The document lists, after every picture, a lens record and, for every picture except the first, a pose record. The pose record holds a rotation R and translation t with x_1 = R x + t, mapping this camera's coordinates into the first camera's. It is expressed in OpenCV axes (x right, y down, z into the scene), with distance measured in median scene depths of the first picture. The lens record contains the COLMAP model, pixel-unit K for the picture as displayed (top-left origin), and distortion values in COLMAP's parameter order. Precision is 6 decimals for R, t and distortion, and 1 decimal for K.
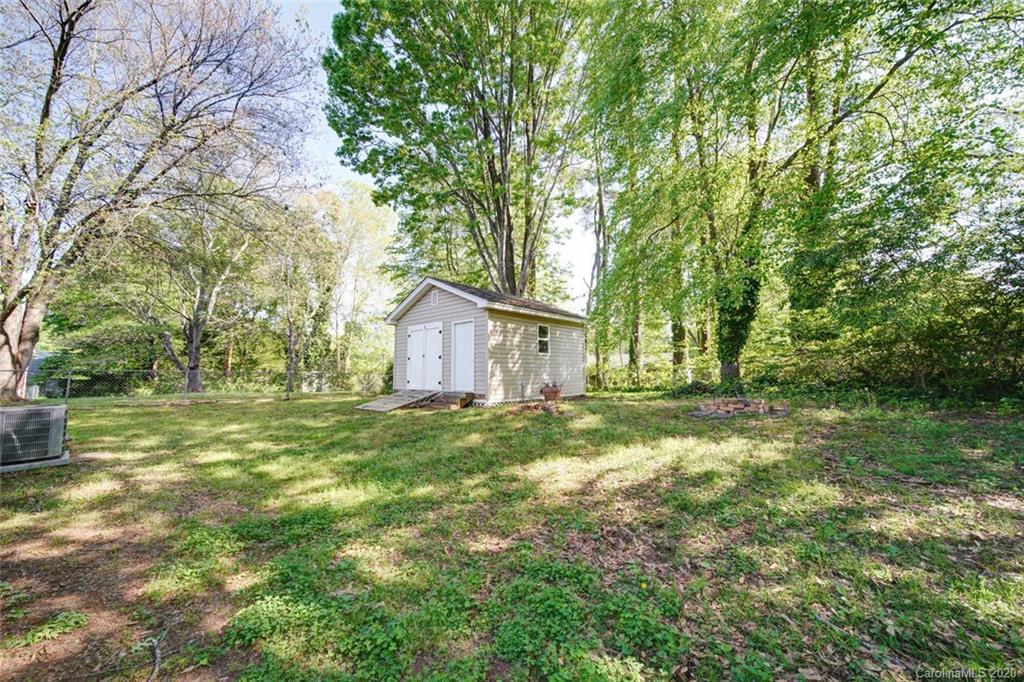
lens RADIAL K [[360.1, 0, 512.0], [0, 360.1, 341.0], [0, 0, 1]] dist [-0.000182, -0.000002]
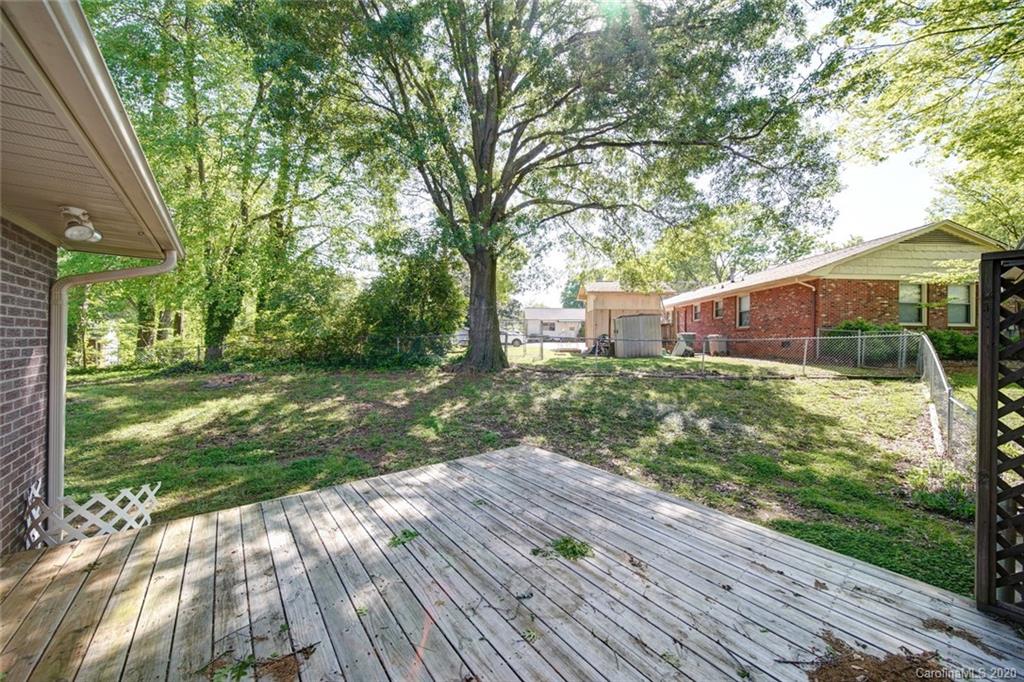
lens RADIAL K [[360.1, 0, 512.0], [0, 360.1, 341.0], [0, 0, 1]] dist [-0.000182, -0.000002]
pose [[0.238397, 0.006000, 0.971149, -0.748744], [-0.091701, 0.995652, 0.016359, -0.145513], [-0.966829, -0.092956, 0.237911, -0.652851]]
